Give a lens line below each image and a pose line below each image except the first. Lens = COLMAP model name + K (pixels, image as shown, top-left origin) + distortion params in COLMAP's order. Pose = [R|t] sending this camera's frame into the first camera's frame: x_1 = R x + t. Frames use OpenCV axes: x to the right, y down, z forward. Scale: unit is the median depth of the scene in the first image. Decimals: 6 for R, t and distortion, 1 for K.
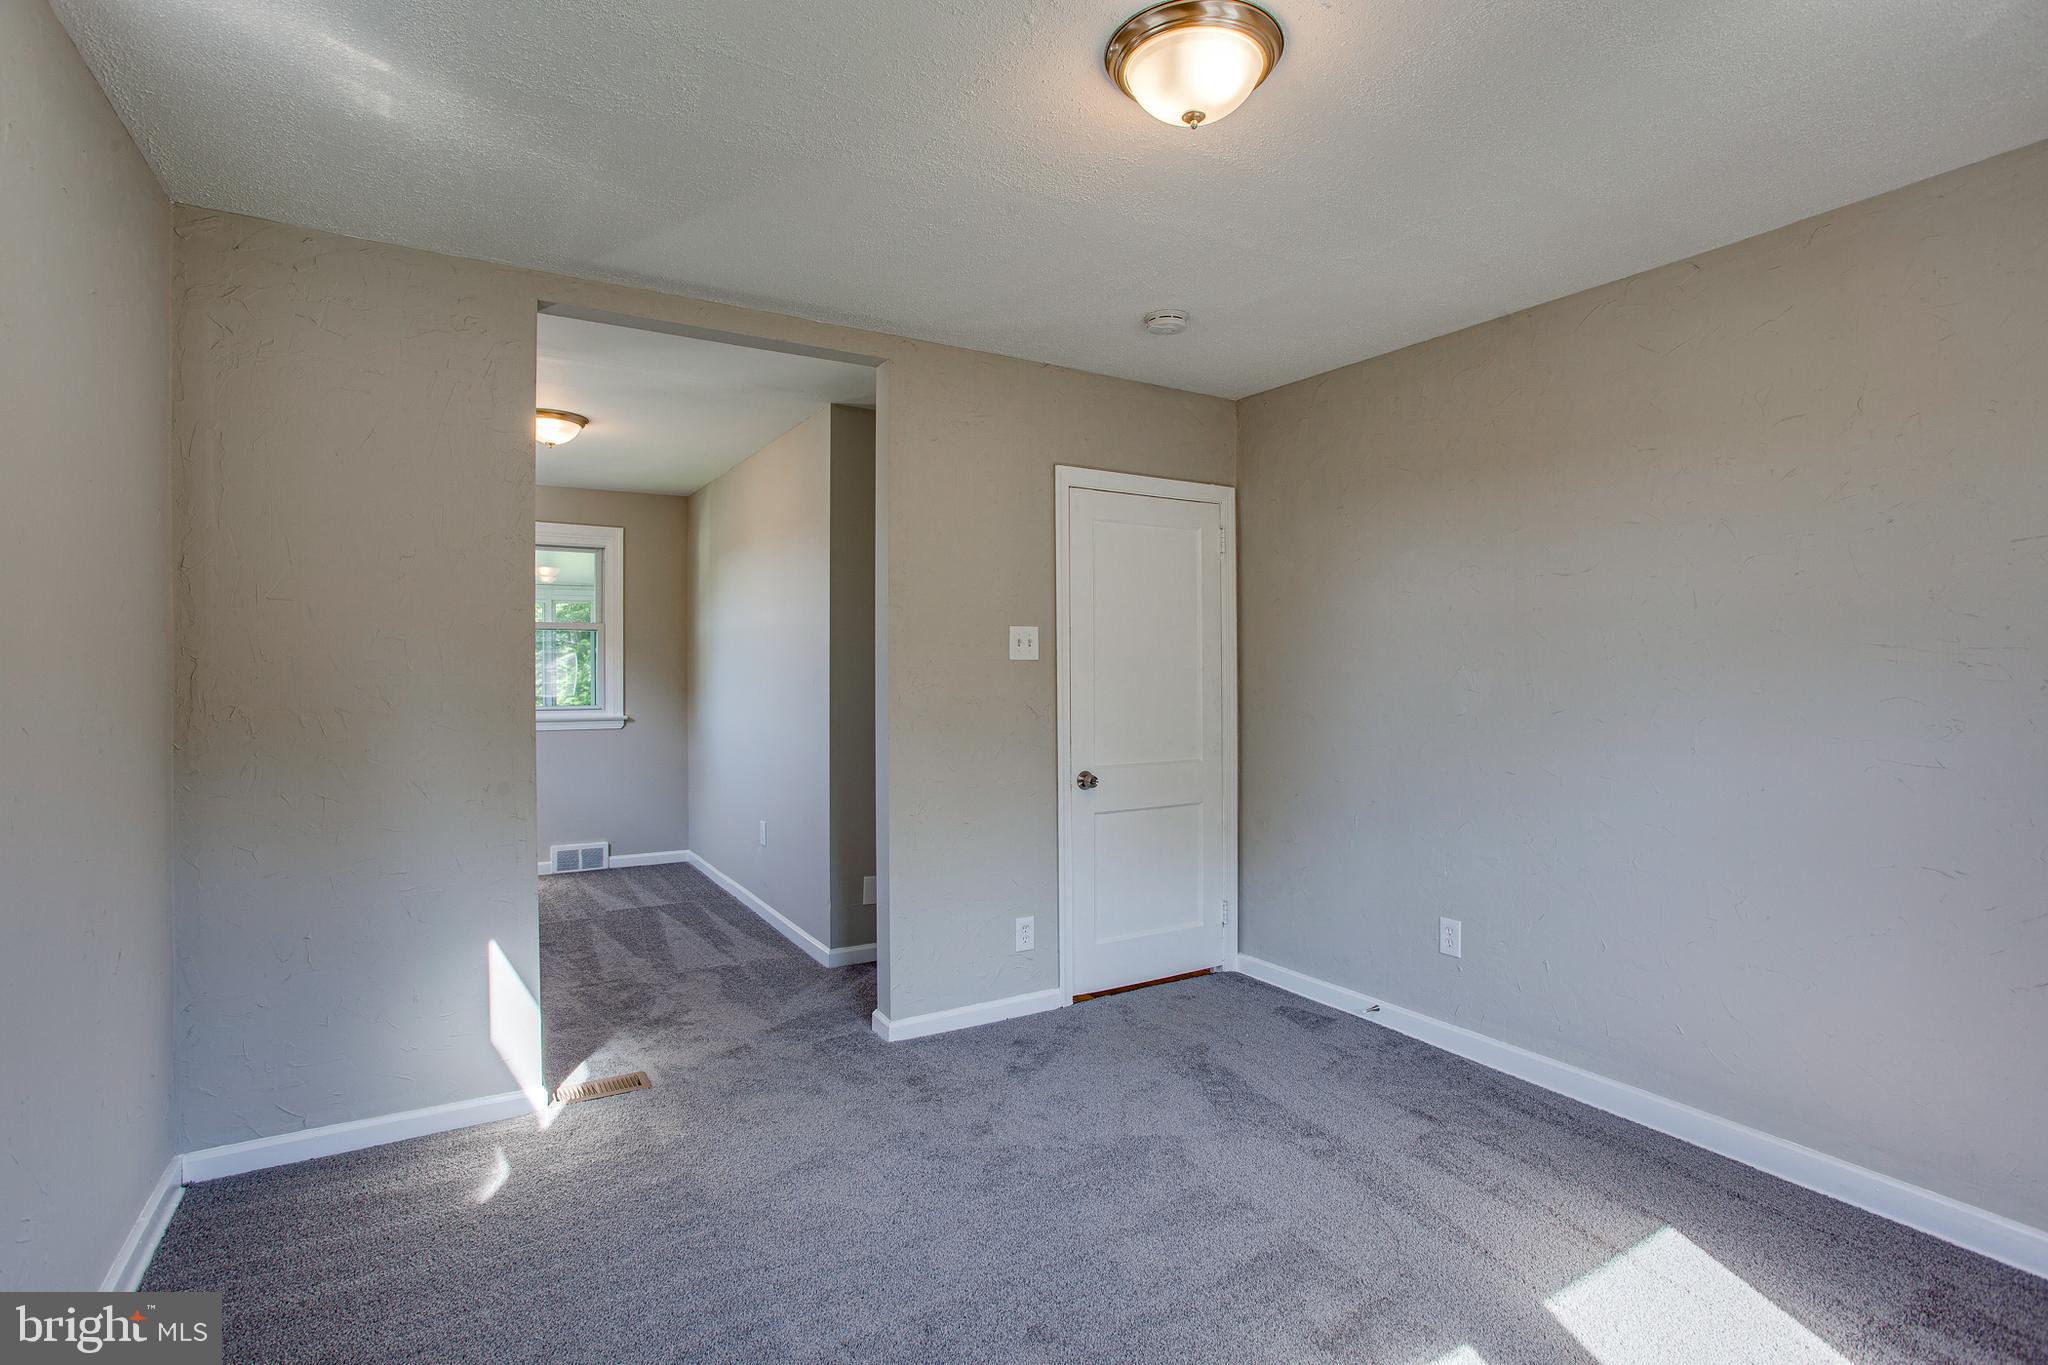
lens RADIAL K [[981.7, 0, 1017.6], [0, 981.7, 676.3], [0, 0, 1]] dist [-0.060912, 0.026092]
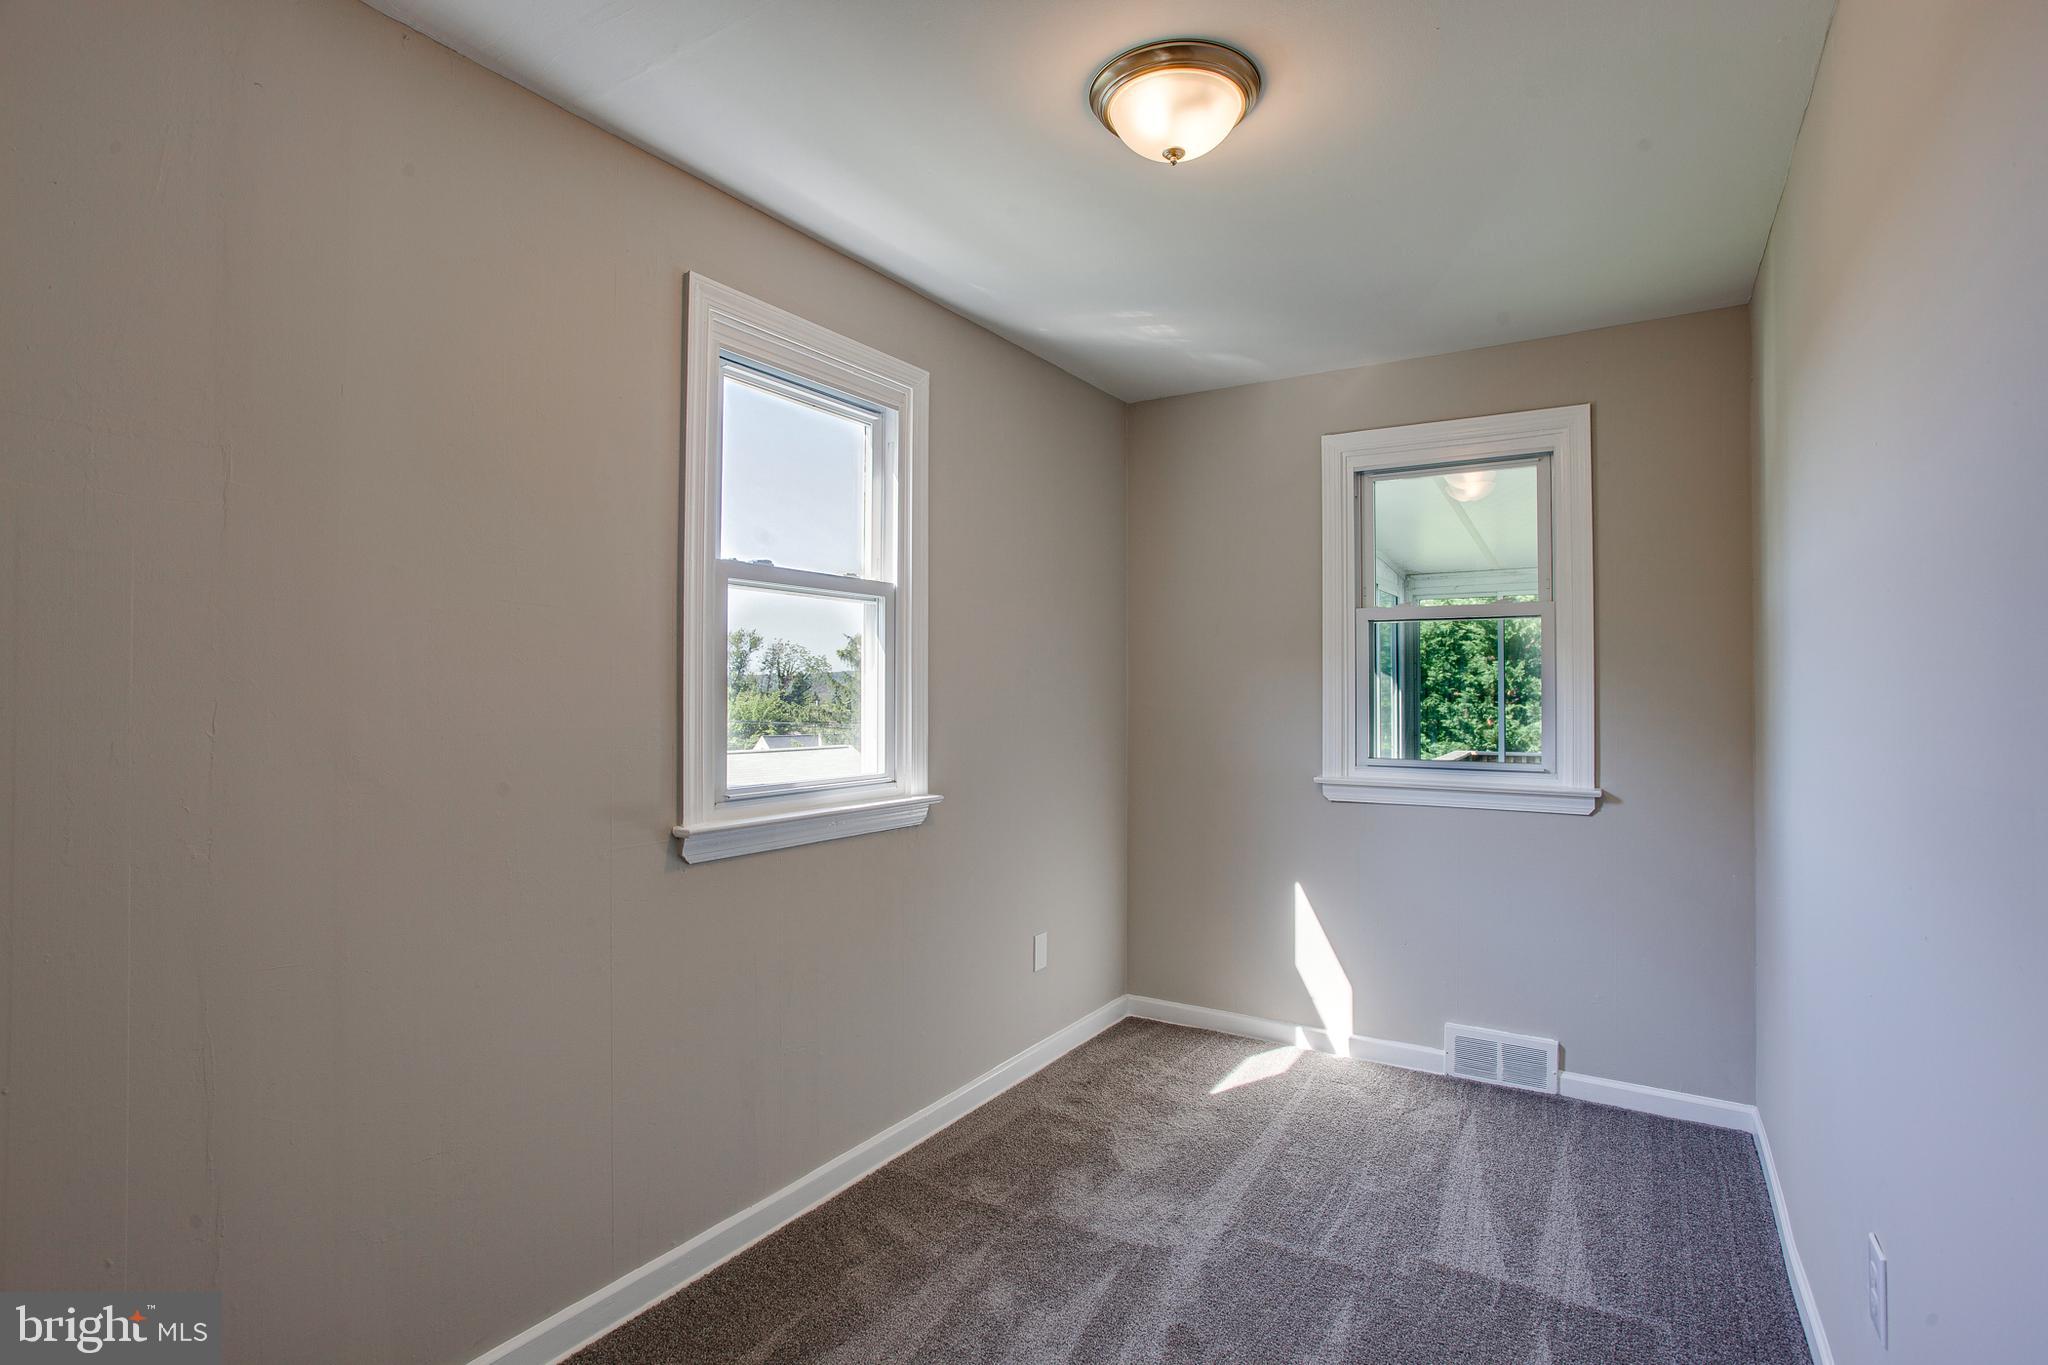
lens RADIAL K [[981.7, 0, 1017.6], [0, 981.7, 676.3], [0, 0, 1]] dist [-0.060912, 0.026092]
pose [[0.443401, -0.013674, -0.896219, -0.101895], [-0.005624, 0.999821, -0.018037, -0.005425], [0.896306, 0.013038, 0.443245, 0.530096]]
